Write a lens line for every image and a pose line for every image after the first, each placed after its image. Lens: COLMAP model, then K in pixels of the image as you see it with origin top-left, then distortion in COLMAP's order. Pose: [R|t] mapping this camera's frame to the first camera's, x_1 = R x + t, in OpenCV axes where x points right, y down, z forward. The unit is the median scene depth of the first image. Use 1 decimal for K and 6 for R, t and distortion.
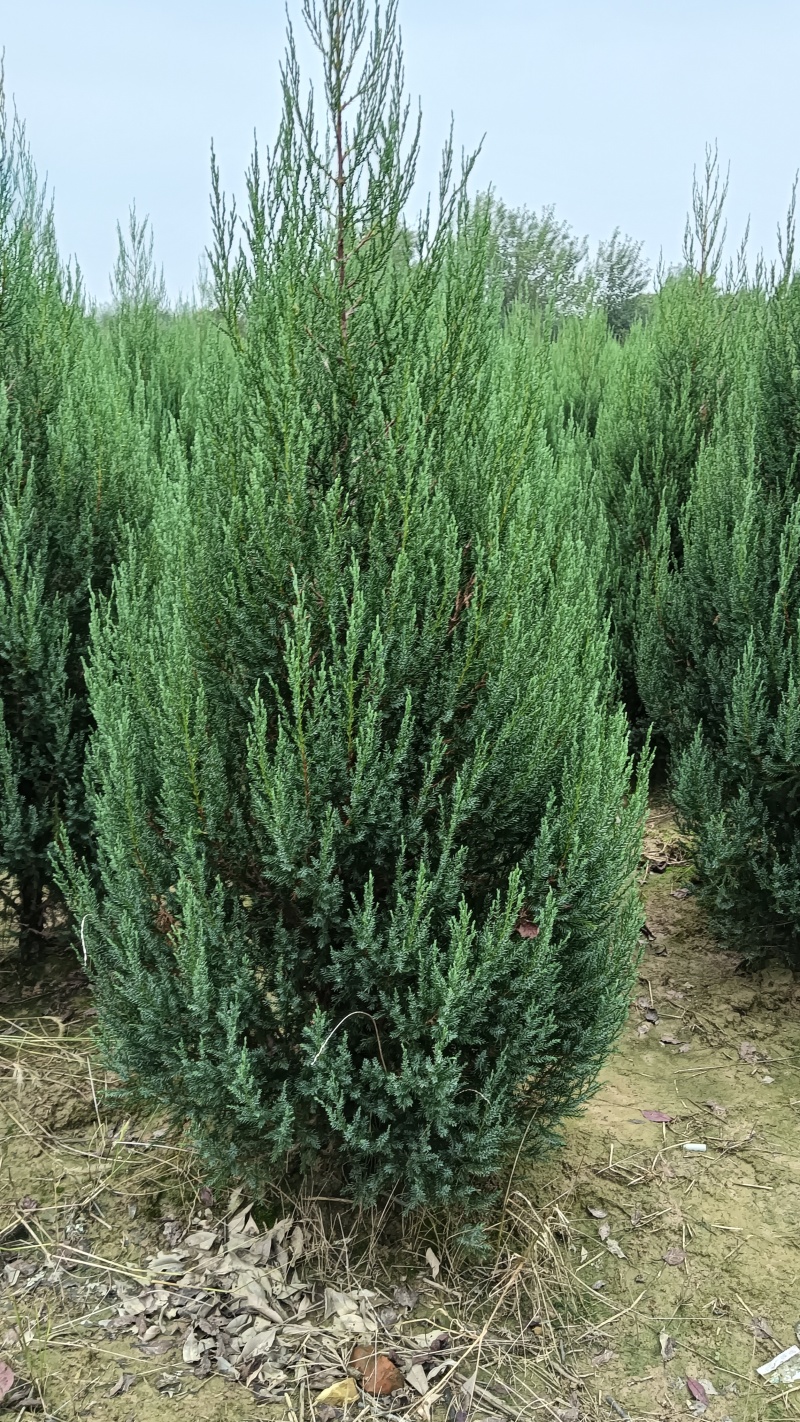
lens RADIAL K [[1154.4, 0, 400.0], [0, 1154.4, 727.3], [0, 0, 1]] dist [0.050031, -0.150209]
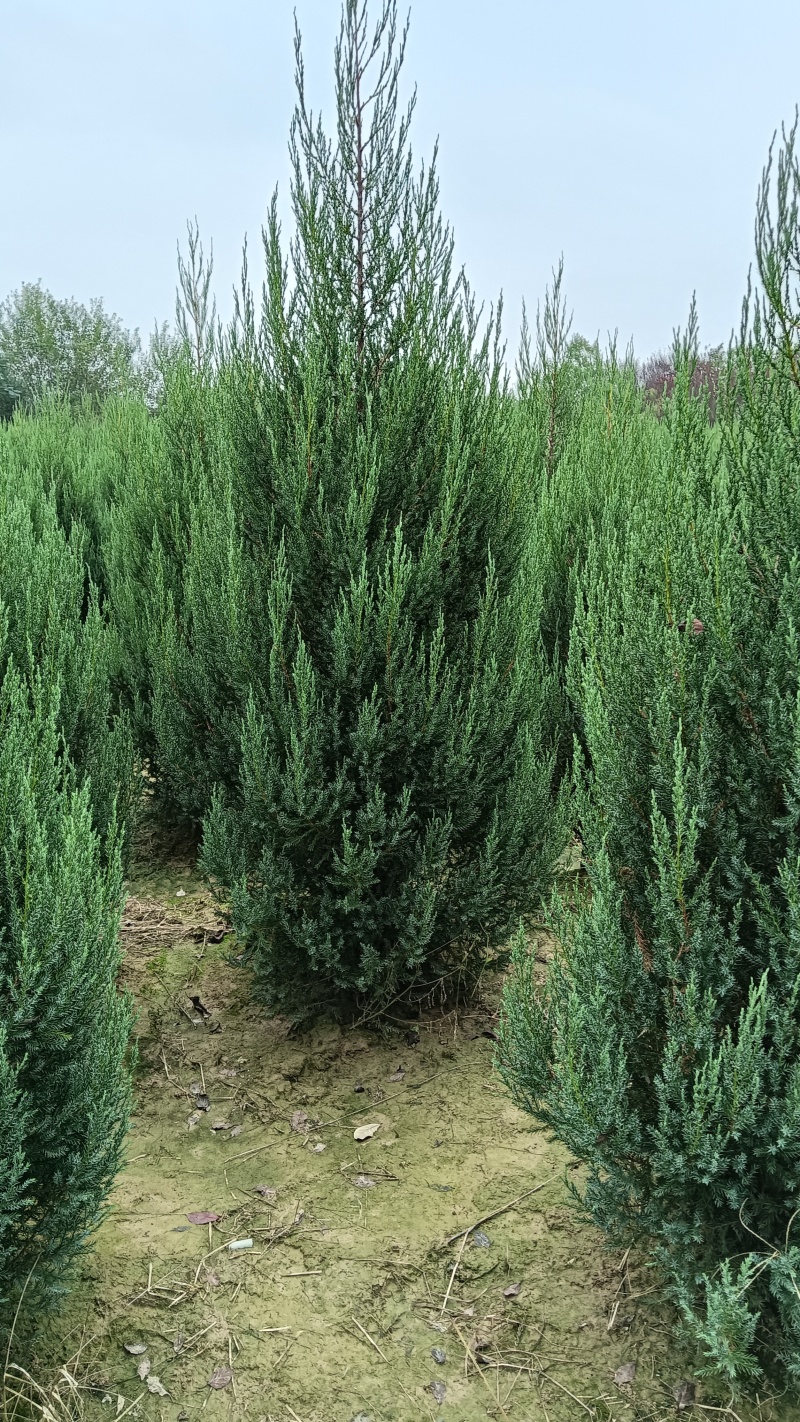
lens RADIAL K [[1121.2, 0, 400.0], [0, 1121.2, 711.0], [0, 0, 1]] dist [0.047649, -0.125039]
pose [[0.935059, -0.094707, 0.341608, 0.093801], [0.120215, 0.991265, -0.054238, 0.002870], [-0.333487, 0.091782, 0.938276, 0.064450]]
